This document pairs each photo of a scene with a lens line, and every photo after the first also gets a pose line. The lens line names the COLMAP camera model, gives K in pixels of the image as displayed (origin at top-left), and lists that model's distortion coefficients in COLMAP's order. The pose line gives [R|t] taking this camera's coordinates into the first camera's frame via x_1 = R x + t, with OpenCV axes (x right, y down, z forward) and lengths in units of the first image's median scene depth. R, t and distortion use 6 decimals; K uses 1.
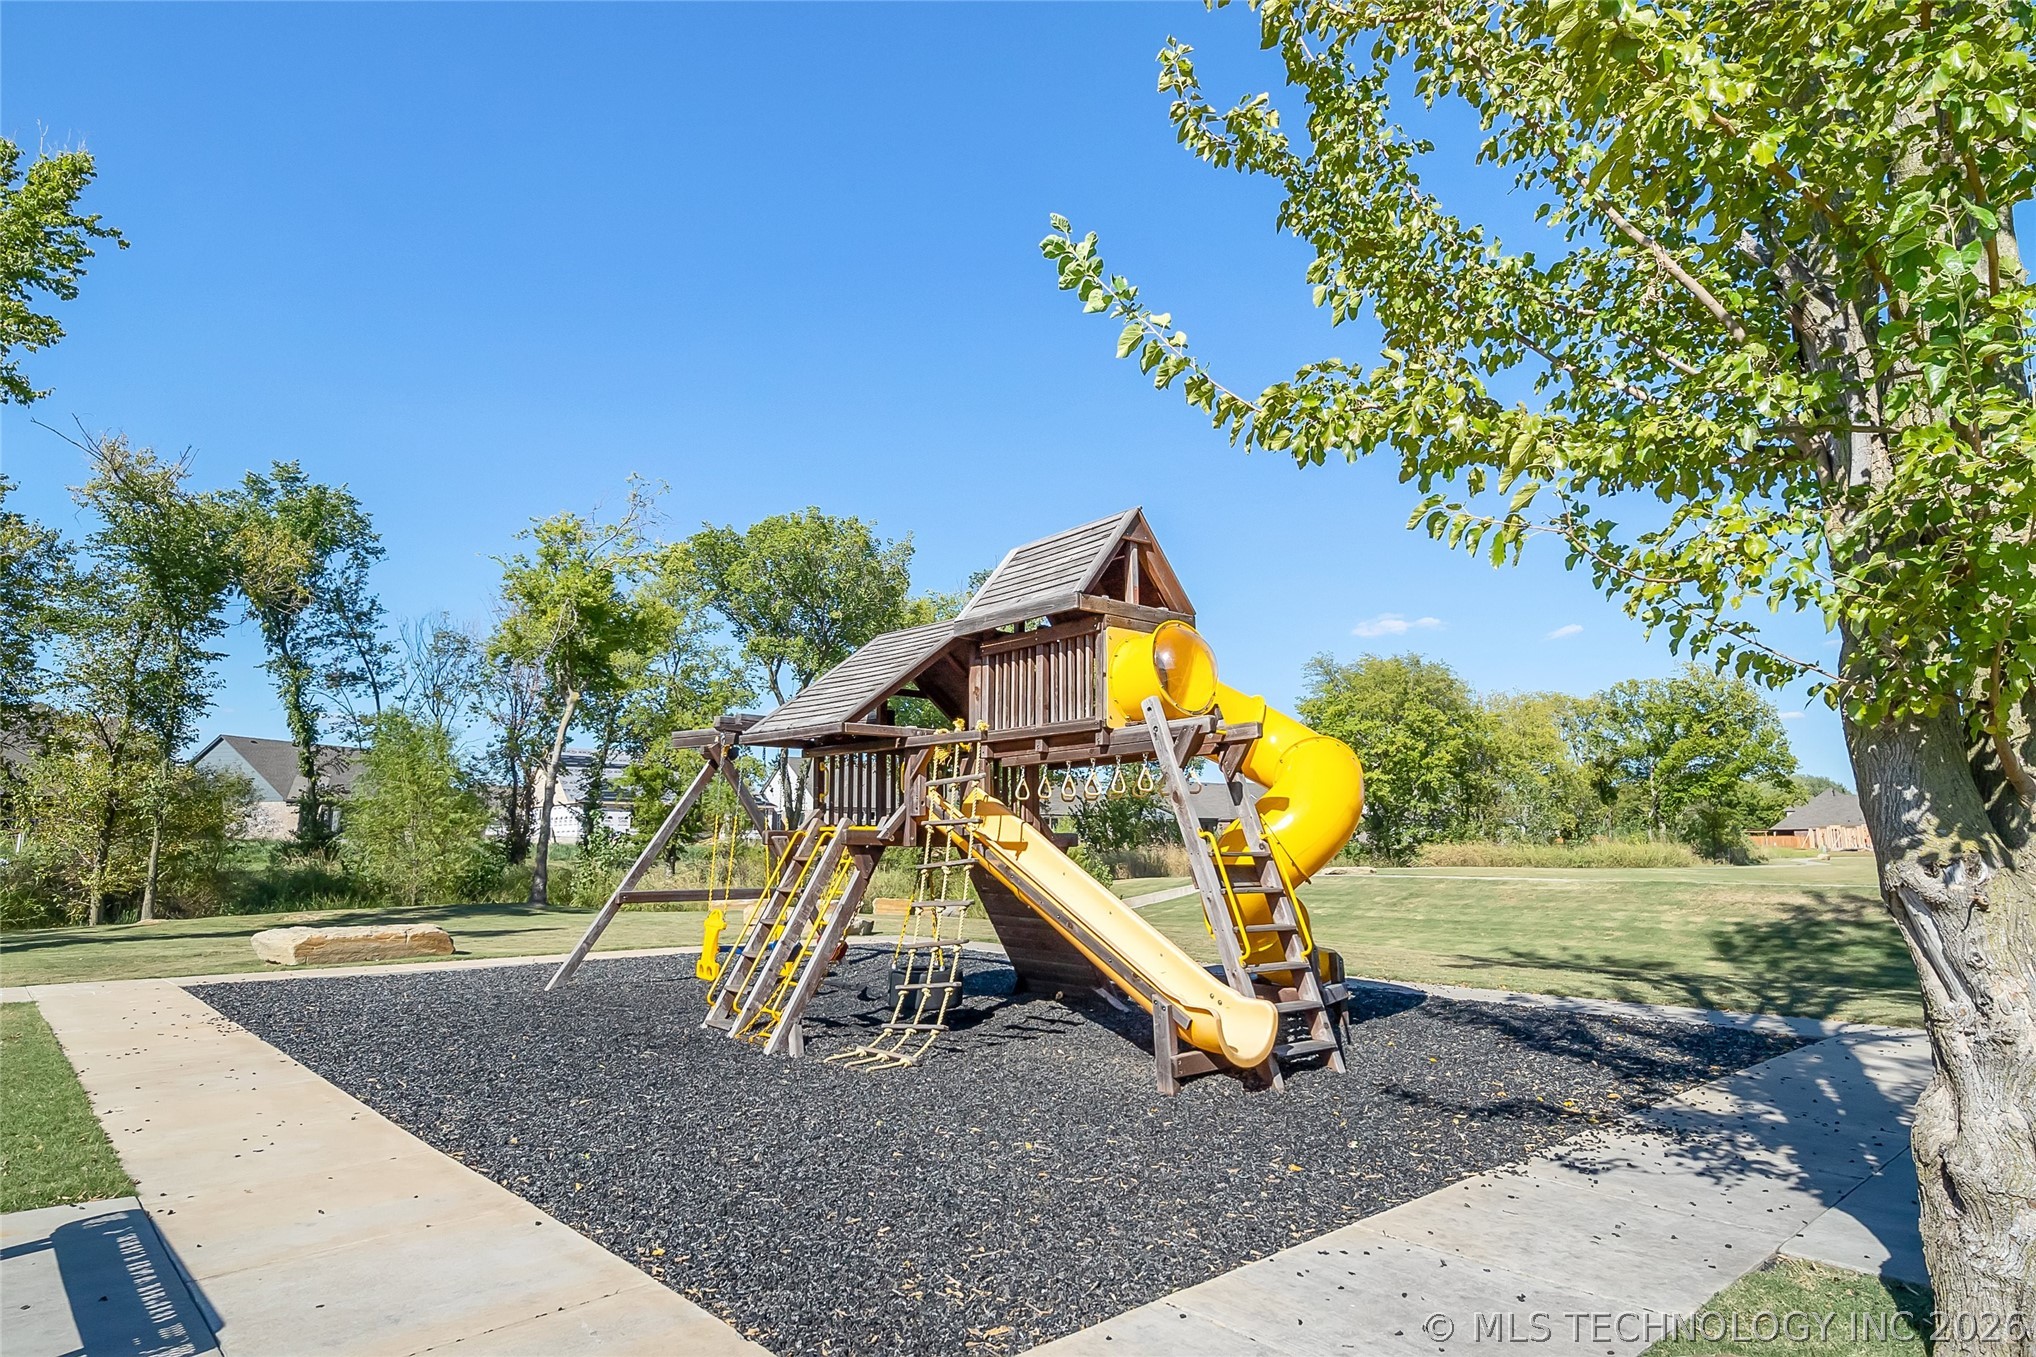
lens RADIAL K [[1155.6, 0, 1015.0], [0, 1155.6, 672.3], [0, 0, 1]] dist [-0.001750, 0.003455]
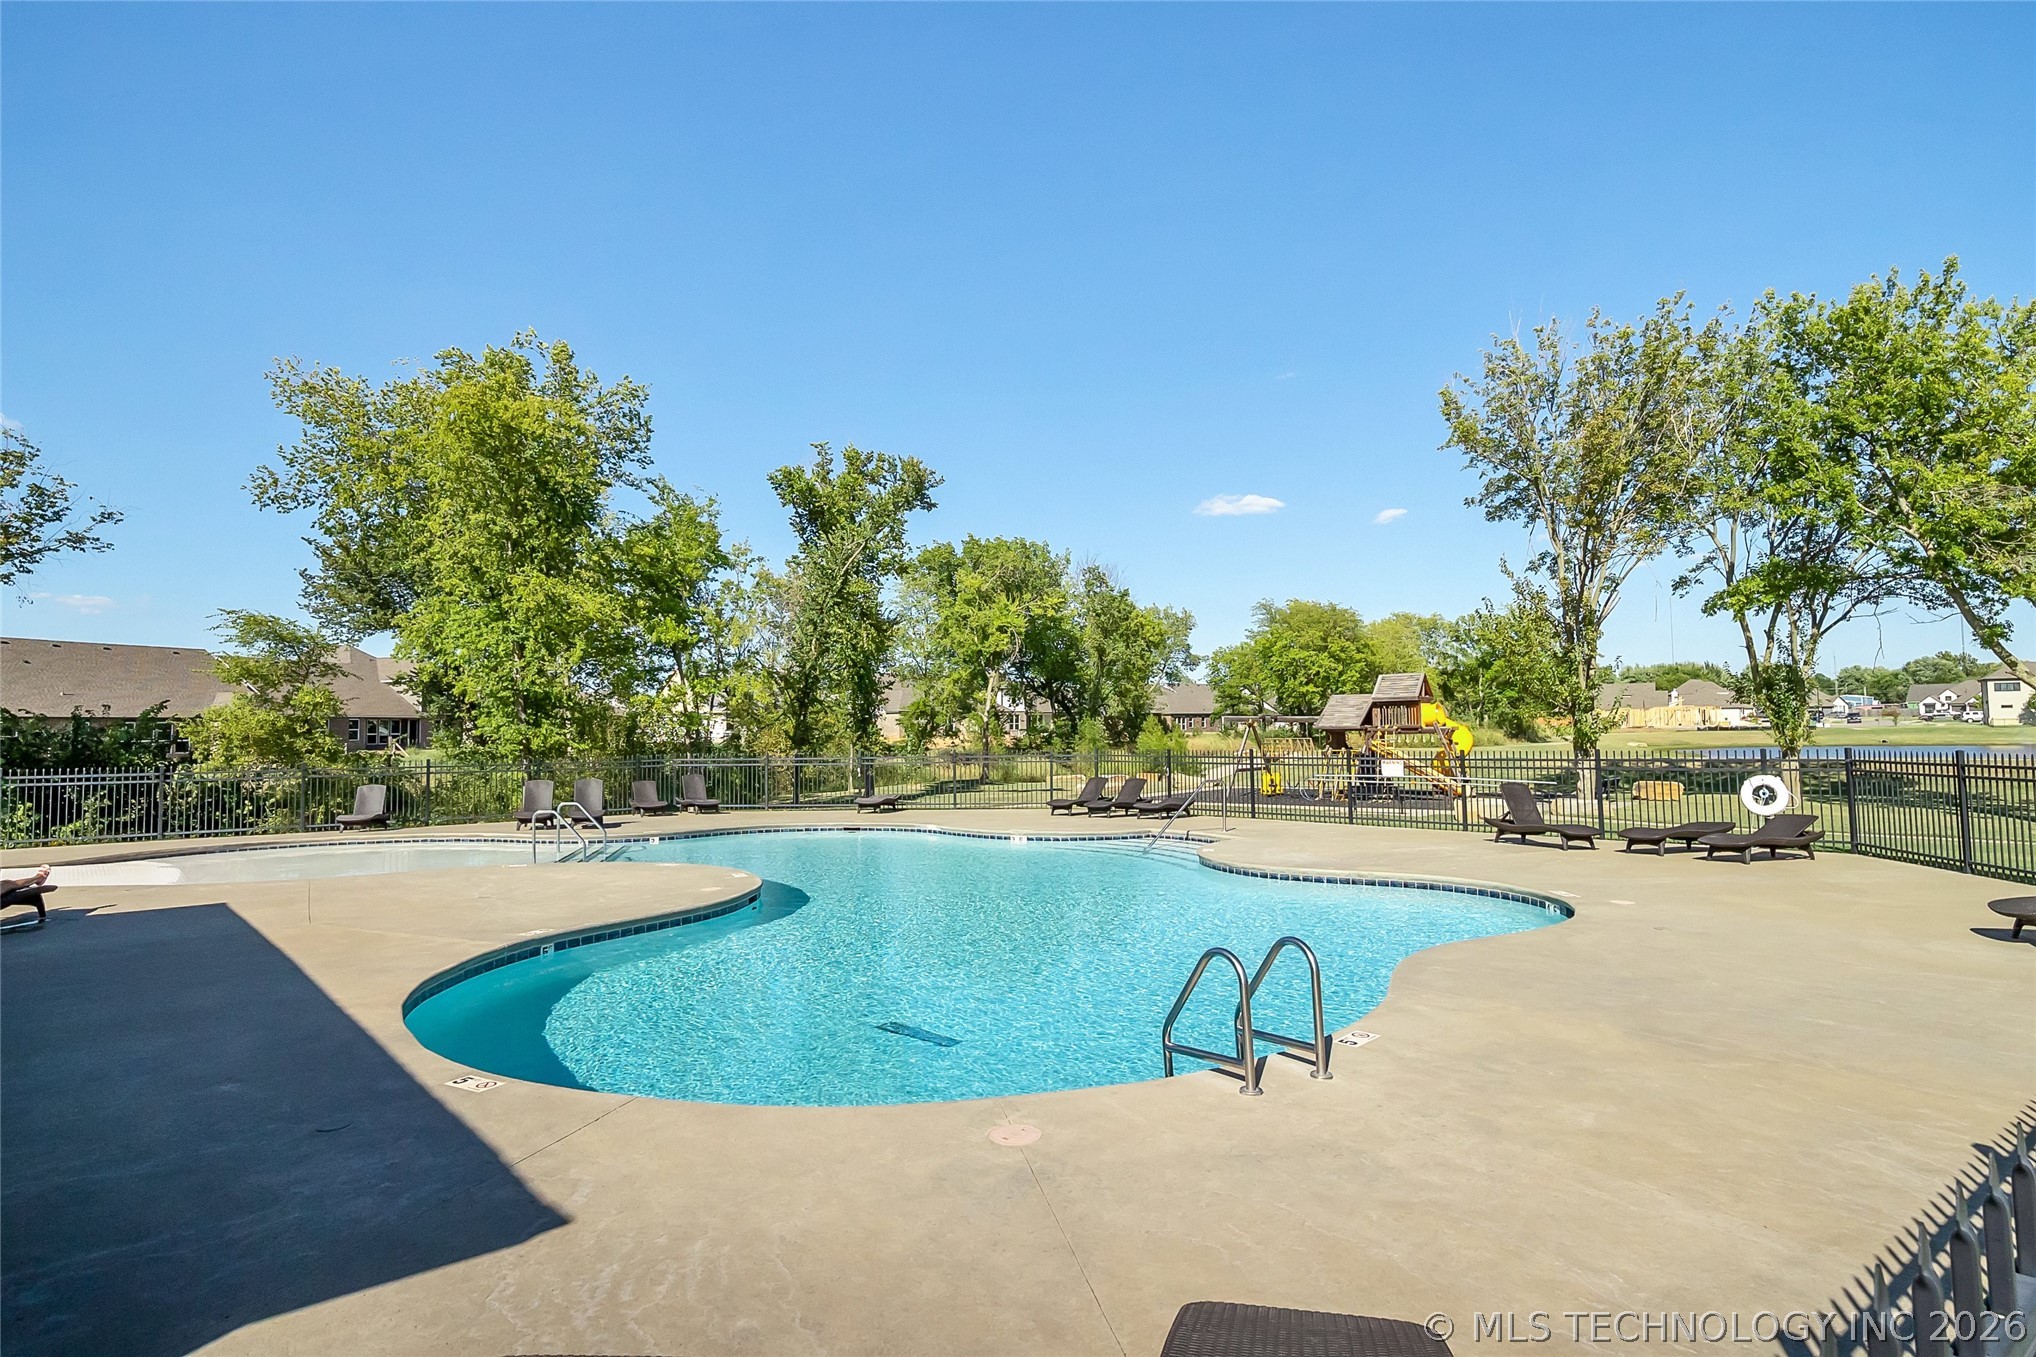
lens RADIAL K [[1155.6, 0, 1019.6], [0, 1155.6, 684.0], [0, 0, 1]] dist [-0.001750, 0.003455]
pose [[0.989715, -0.010236, 0.142689, -0.230563], [-0.005364, 0.994080, 0.108517, -0.064268], [-0.142955, -0.108166, 0.983801, -0.346910]]
